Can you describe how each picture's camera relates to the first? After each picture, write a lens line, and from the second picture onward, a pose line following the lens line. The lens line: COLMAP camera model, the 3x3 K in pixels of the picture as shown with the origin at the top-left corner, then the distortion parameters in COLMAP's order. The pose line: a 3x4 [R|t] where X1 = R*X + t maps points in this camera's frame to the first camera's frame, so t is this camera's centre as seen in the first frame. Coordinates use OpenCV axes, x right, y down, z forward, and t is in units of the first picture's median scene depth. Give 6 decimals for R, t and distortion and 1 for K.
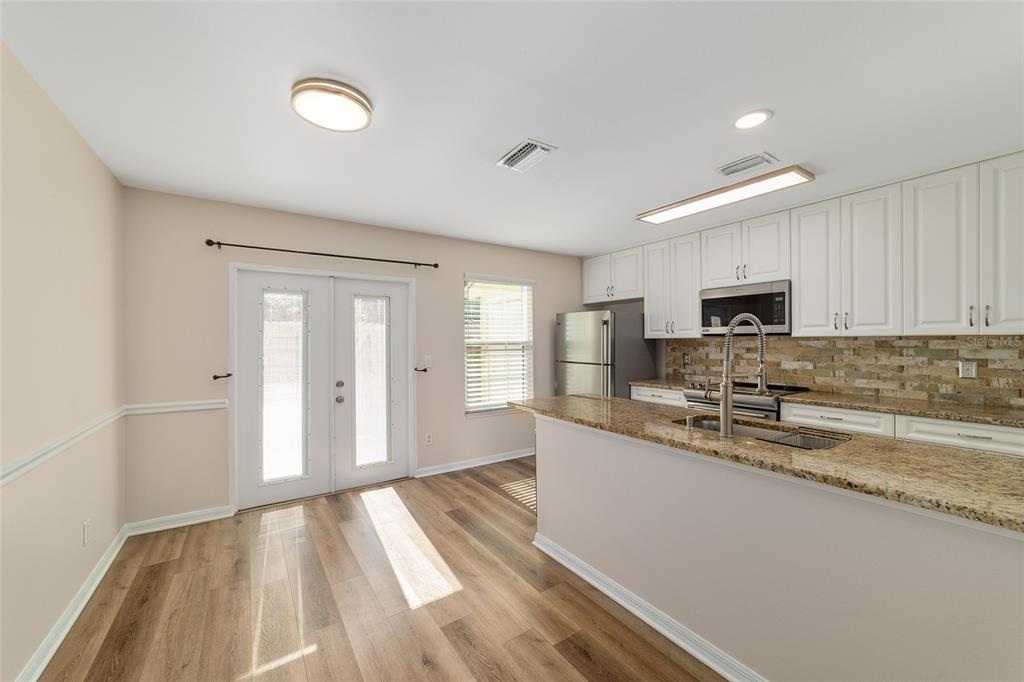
lens RADIAL K [[394.3, 0, 509.6], [0, 394.3, 341.3], [0, 0, 1]] dist [-0.018431, 0.007715]
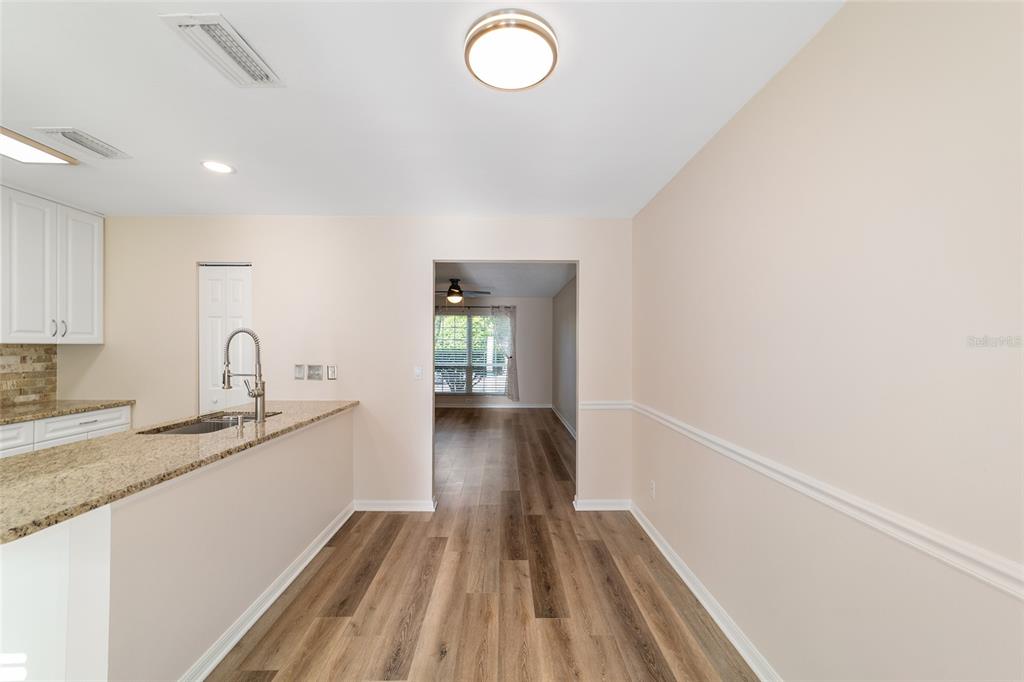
lens RADIAL K [[394.3, 0, 510.5], [0, 394.3, 345.0], [0, 0, 1]] dist [-0.018431, 0.007715]
pose [[-0.842034, 0.003401, 0.539414, -0.542613], [0.000347, 0.999983, -0.005763, -0.004056], [-0.539424, -0.004665, -0.842021, 1.037686]]
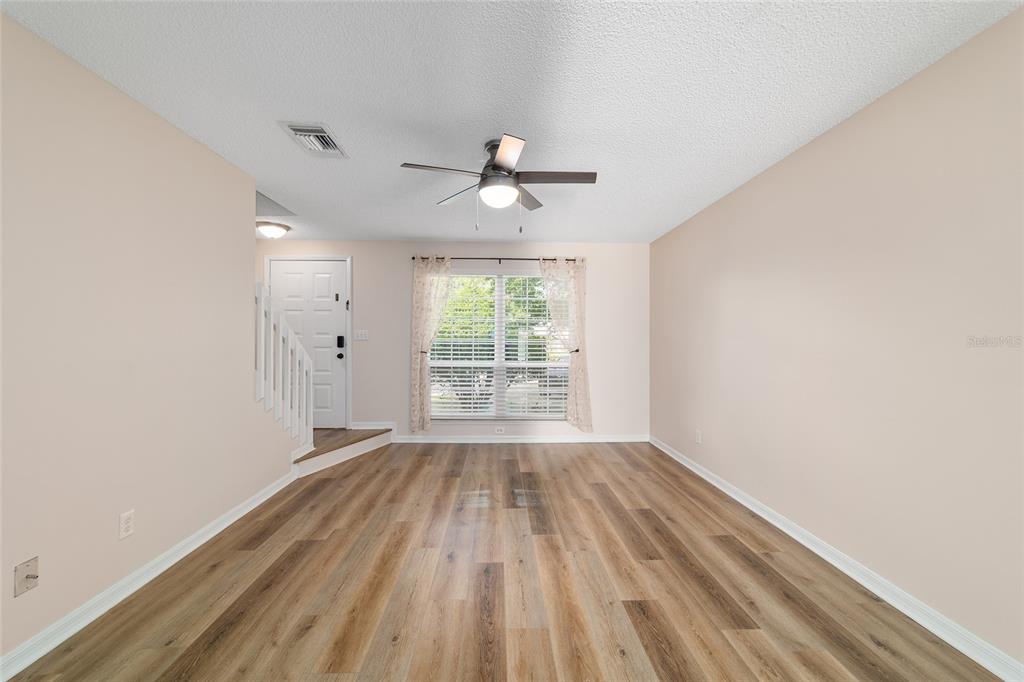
lens RADIAL K [[394.3, 0, 503.3], [0, 394.3, 341.9], [0, 0, 1]] dist [-0.018431, 0.007715]
pose [[-0.838348, 0.003958, 0.545120, 0.479007], [0.005735, 0.999982, 0.001560, 0.032965], [-0.545105, 0.004434, -0.838356, 0.013251]]
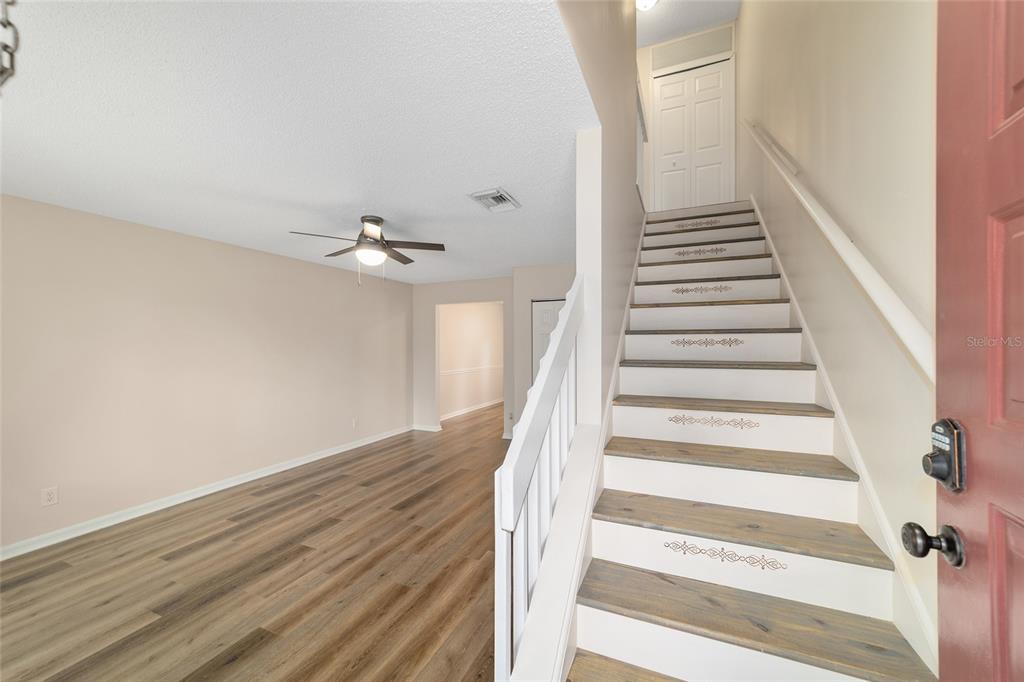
lens RADIAL K [[394.3, 0, 521.0], [0, 394.3, 347.3], [0, 0, 1]] dist [-0.018431, 0.007715]
pose [[0.562359, 0.008845, -0.826846, 2.106352], [0.000402, 0.999940, 0.010970, -0.039756], [0.826893, -0.006502, 0.562321, -0.959776]]
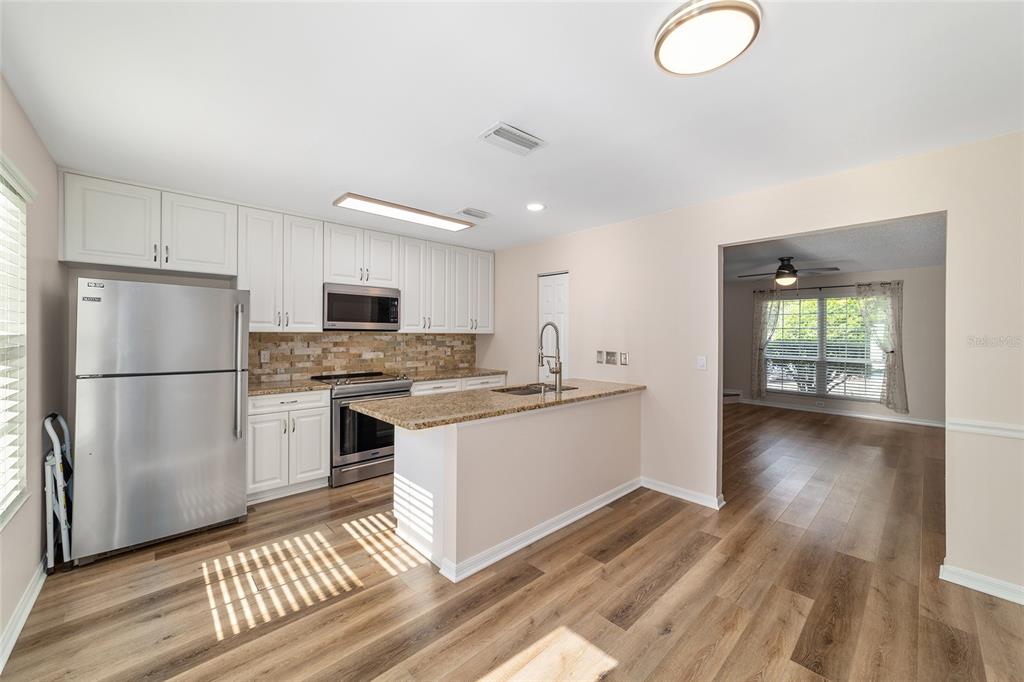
lens RADIAL K [[394.3, 0, 512.4], [0, 394.3, 333.2], [0, 0, 1]] dist [-0.018431, 0.007715]
pose [[-0.165440, 0.005838, 0.986203, -0.711605], [-0.005539, 0.999961, -0.006848, -0.004439], [-0.986204, -0.006595, -0.165402, 0.934761]]
